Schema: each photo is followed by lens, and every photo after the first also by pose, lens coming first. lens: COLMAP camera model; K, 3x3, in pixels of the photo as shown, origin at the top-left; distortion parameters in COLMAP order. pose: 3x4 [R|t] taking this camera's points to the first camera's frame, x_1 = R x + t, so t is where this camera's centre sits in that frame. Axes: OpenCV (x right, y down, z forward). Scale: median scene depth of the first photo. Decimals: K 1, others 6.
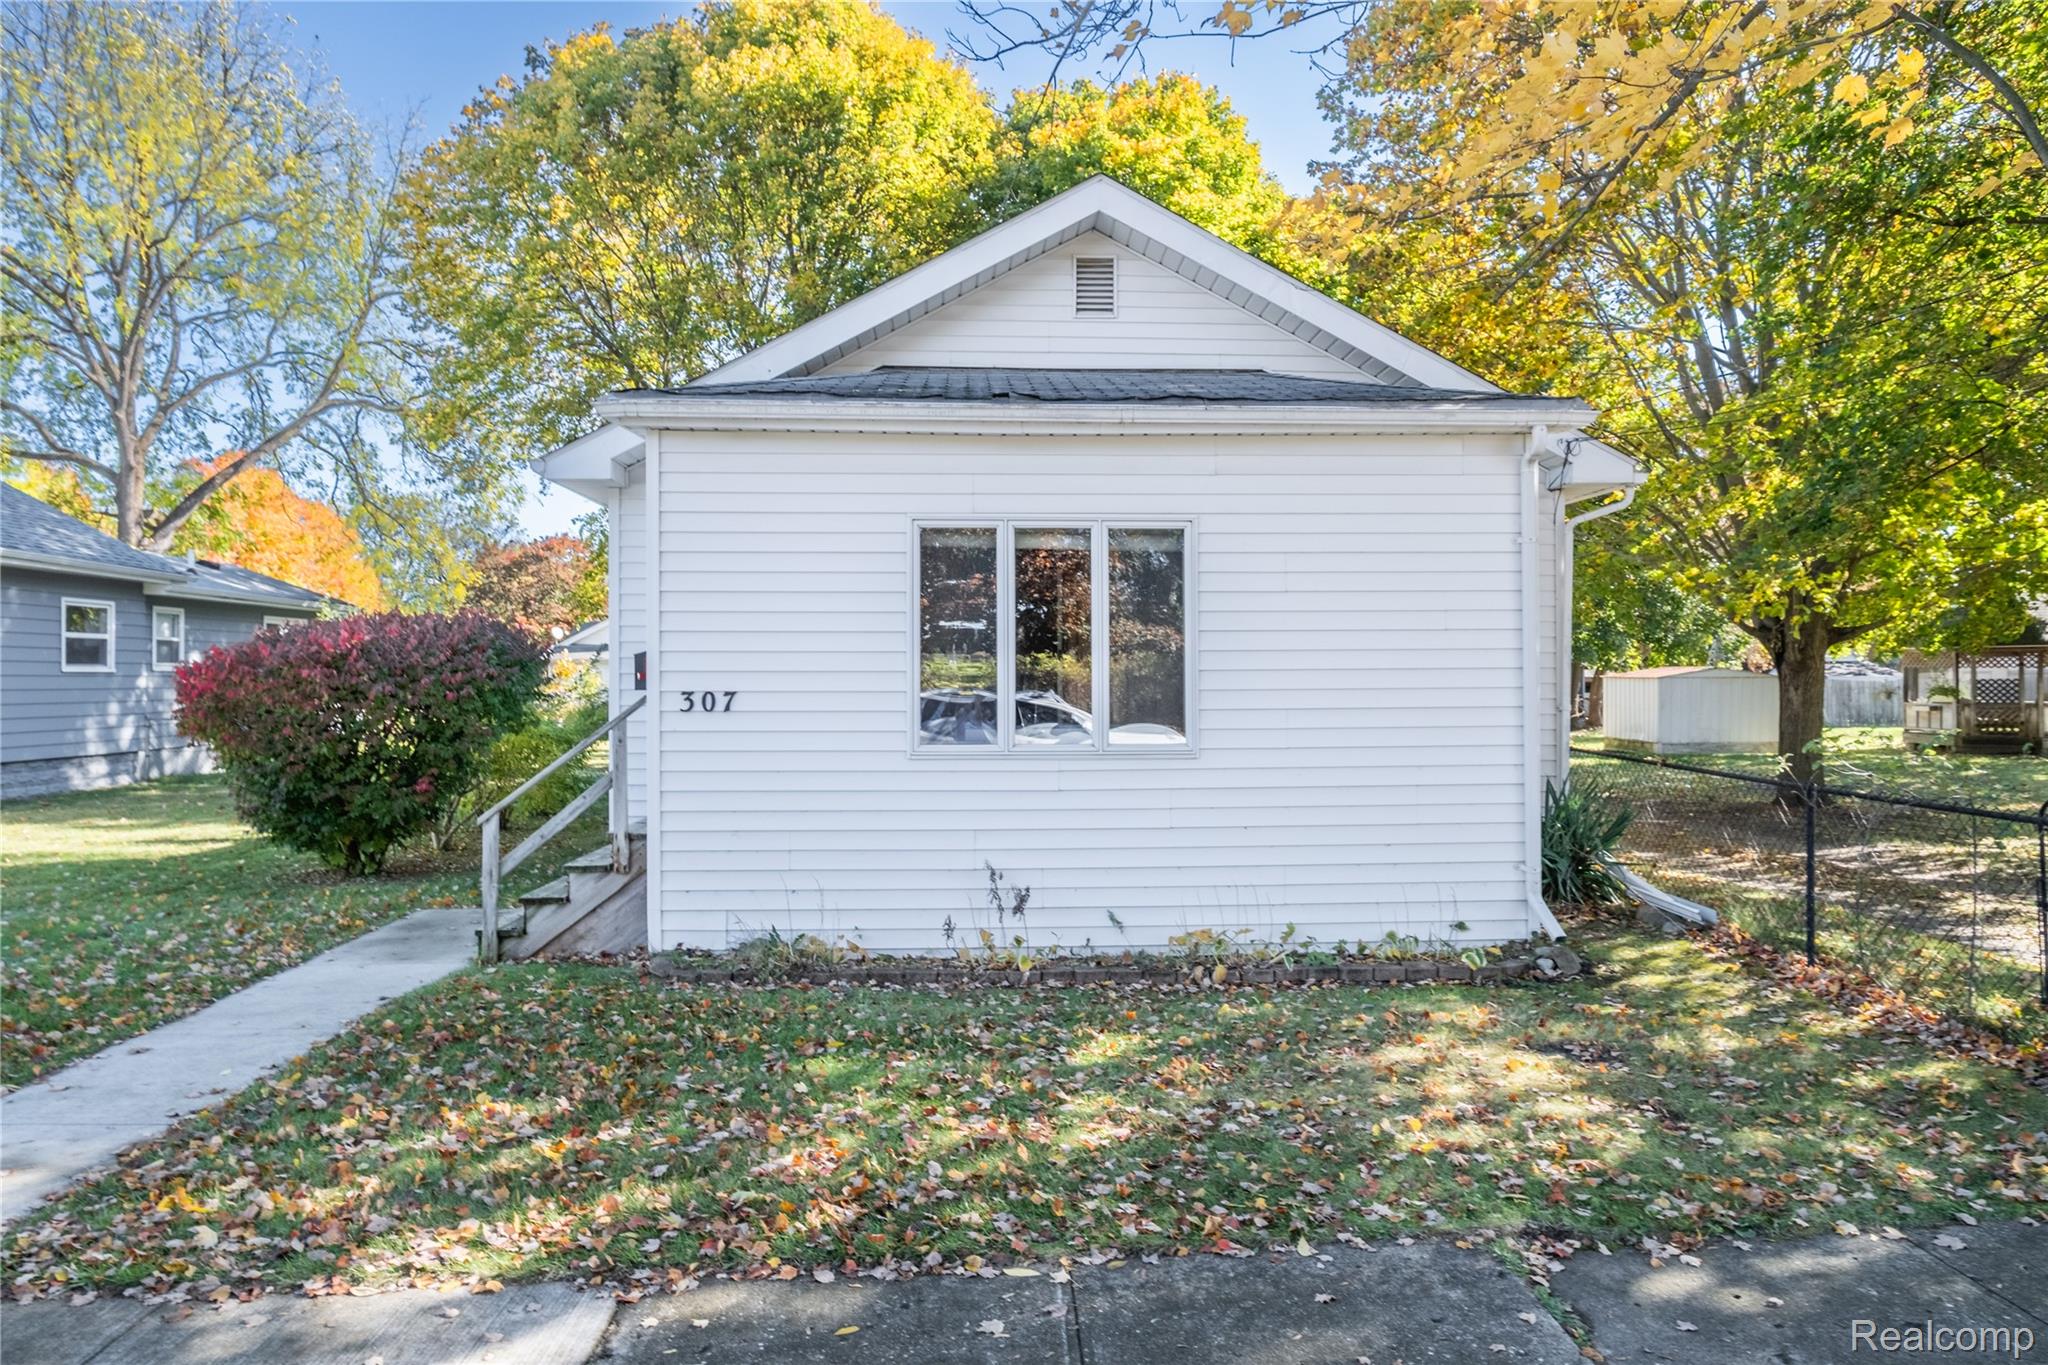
lens RADIAL K [[1234.4, 0, 1018.0], [0, 1234.4, 680.0], [0, 0, 1]] dist [-0.007371, -0.000374]
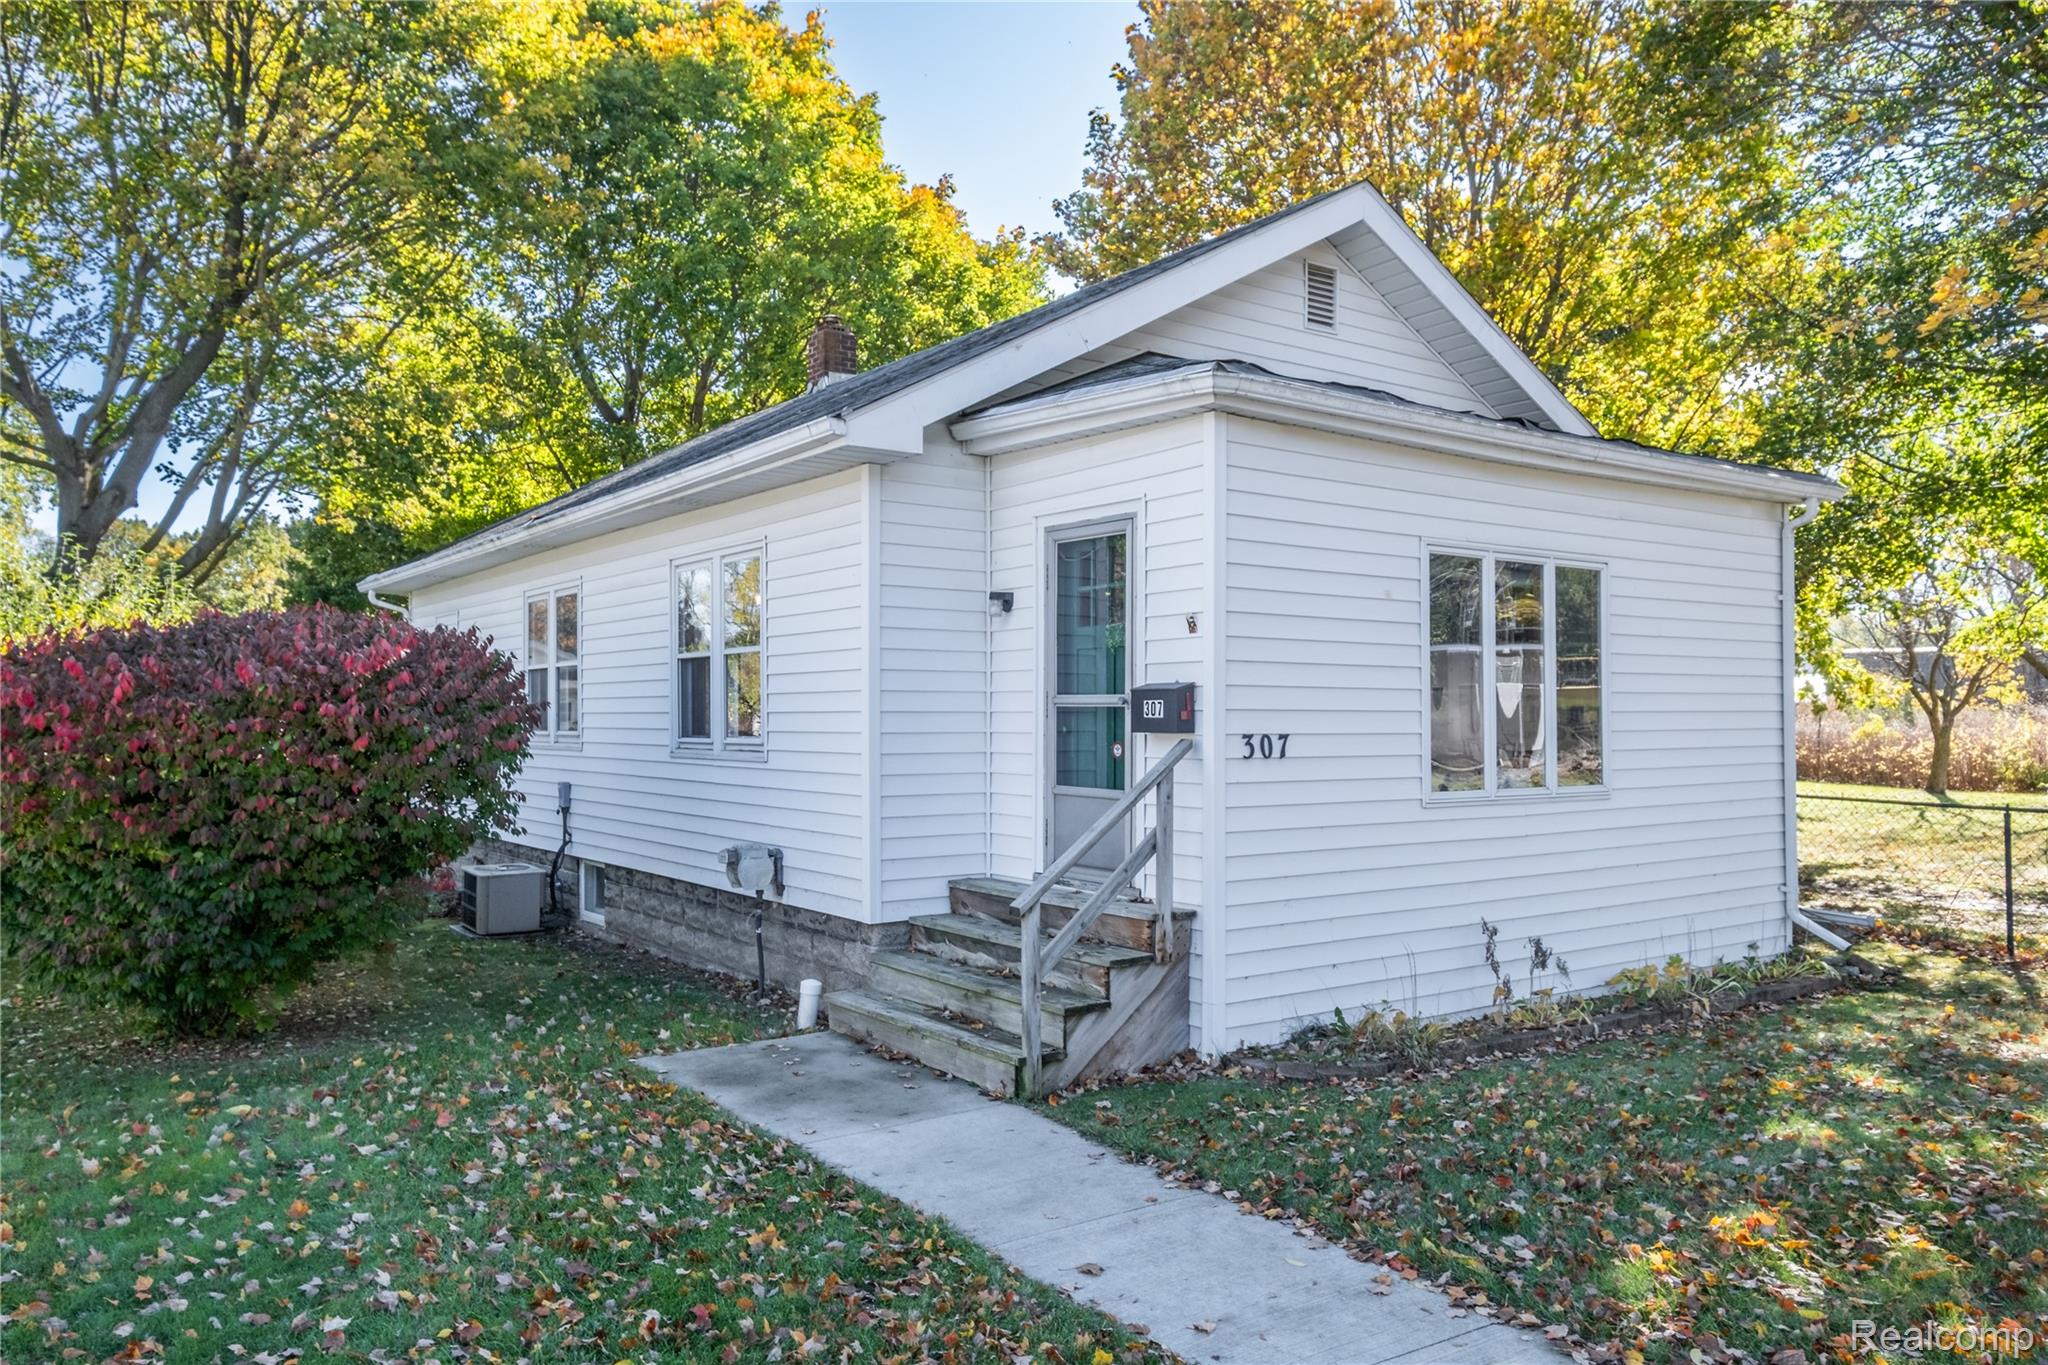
lens RADIAL K [[1448.9, 0, 1026.5], [0, 1448.9, 687.9], [0, 0, 1]] dist [0.002115, 0.000208]
pose [[0.839320, 0.013725, 0.543464, -0.911171], [-0.002487, 0.999768, -0.021408, -0.000744], [-0.543631, 0.016617, 0.839160, 0.264305]]
